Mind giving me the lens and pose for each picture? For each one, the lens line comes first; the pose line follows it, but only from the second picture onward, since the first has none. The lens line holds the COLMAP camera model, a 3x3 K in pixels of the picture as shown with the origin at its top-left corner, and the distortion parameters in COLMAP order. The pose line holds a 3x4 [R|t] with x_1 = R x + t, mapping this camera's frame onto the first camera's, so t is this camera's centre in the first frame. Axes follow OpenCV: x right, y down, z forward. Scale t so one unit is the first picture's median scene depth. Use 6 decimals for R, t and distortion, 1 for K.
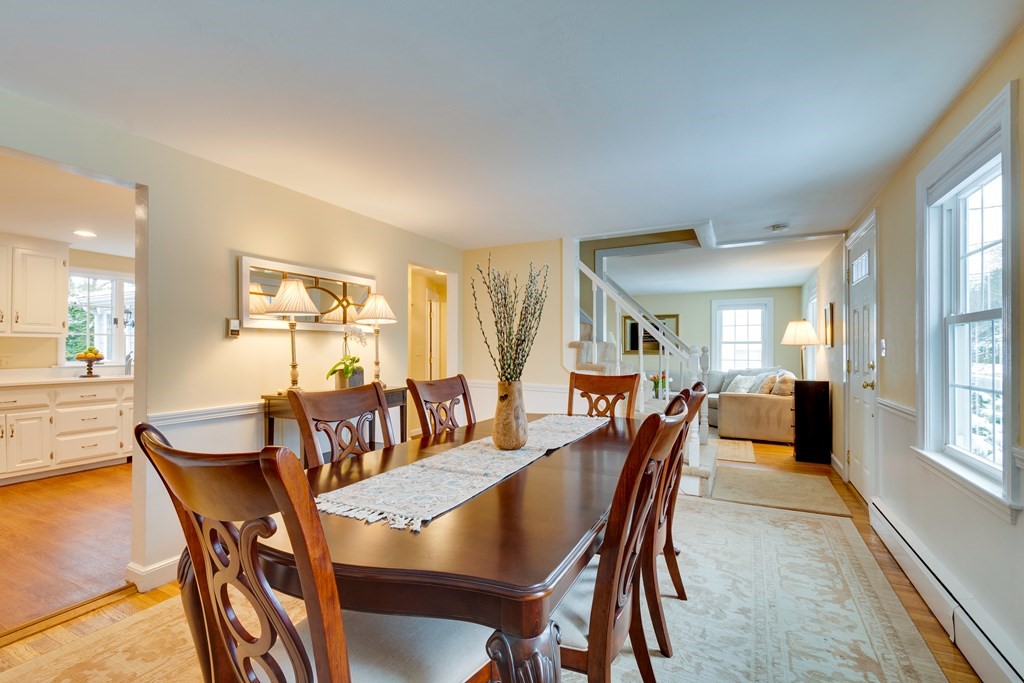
lens RADIAL K [[449.5, 0, 511.9], [0, 449.5, 347.6], [0, 0, 1]] dist [0.000430, 0.000064]
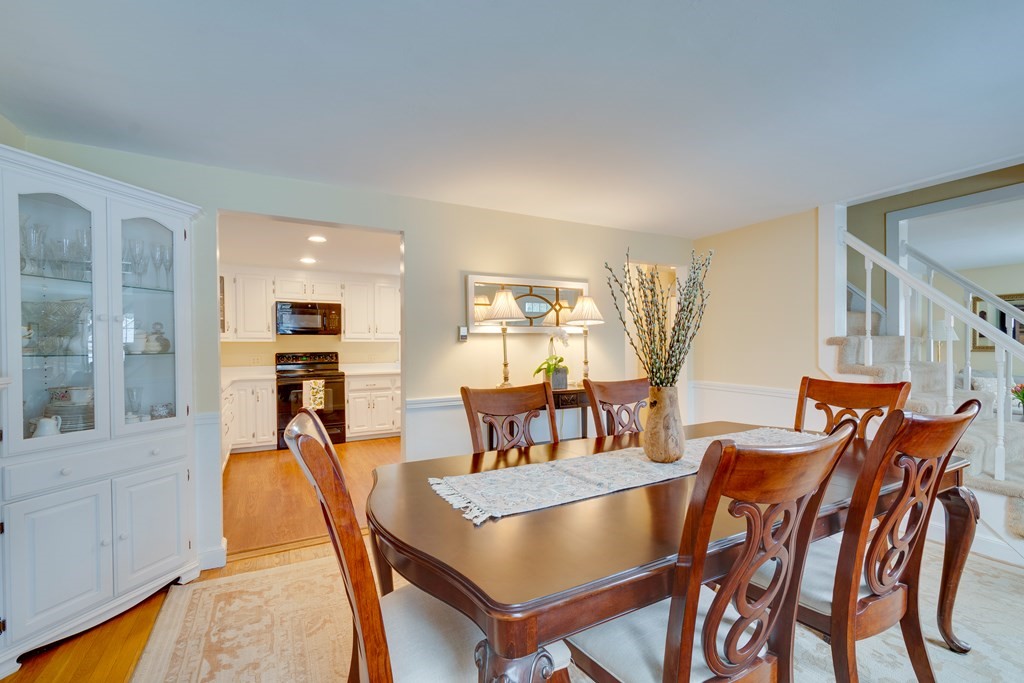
lens RADIAL K [[441.1, 0, 514.8], [0, 441.1, 352.4], [0, 0, 1]] dist [0.003457, 0.000177]
pose [[0.822156, -0.001736, -0.569260, 0.173433], [0.012151, 0.999821, 0.014501, -0.006796], [0.569133, -0.018839, 0.822030, 0.071065]]
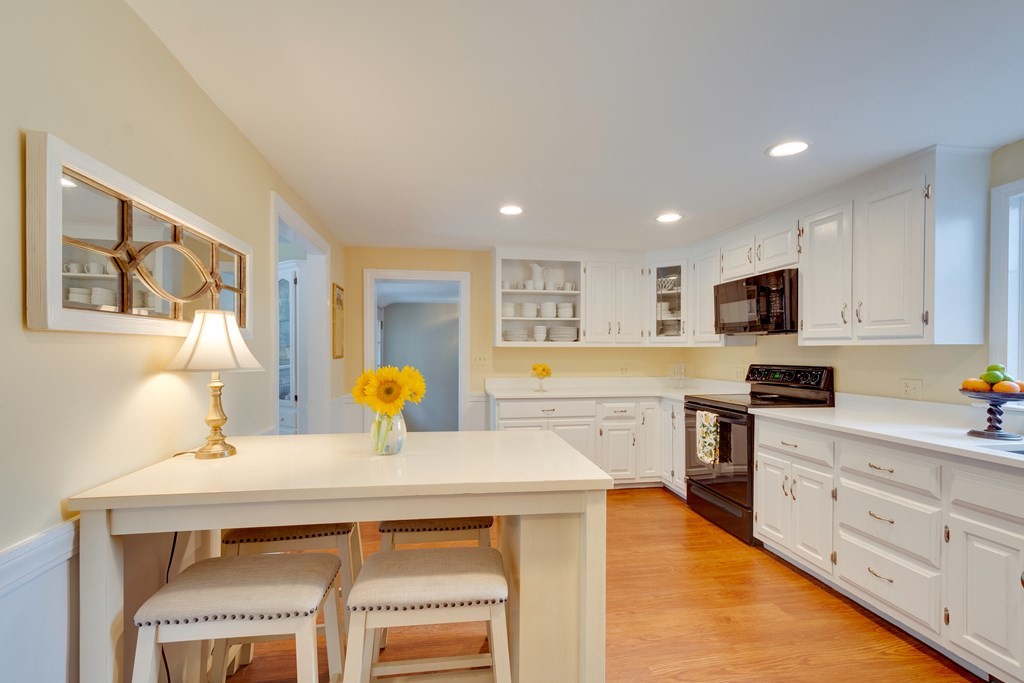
lens RADIAL K [[461.2, 0, 509.5], [0, 461.2, 352.2], [0, 0, 1]] dist [0.000748, 0.000091]
pose [[-0.820322, 0.001099, -0.571901, -0.527852], [0.000301, 0.999999, 0.001489, -0.024703], [0.571902, 0.001049, -0.820321, 1.806748]]
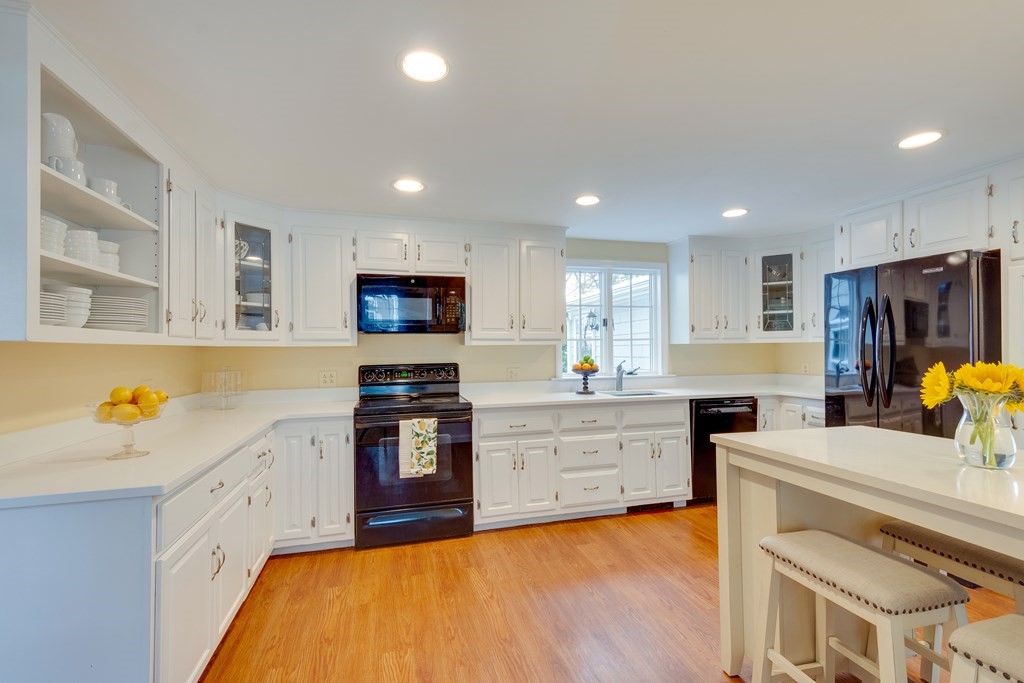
lens RADIAL K [[449.5, 0, 511.9], [0, 449.5, 347.6], [0, 0, 1]] dist [0.000430, 0.000064]
pose [[0.664672, -0.012064, -0.747038, -0.709616], [0.014648, 0.999888, -0.003115, -0.025528], [0.746991, -0.008872, 0.664774, 0.616776]]
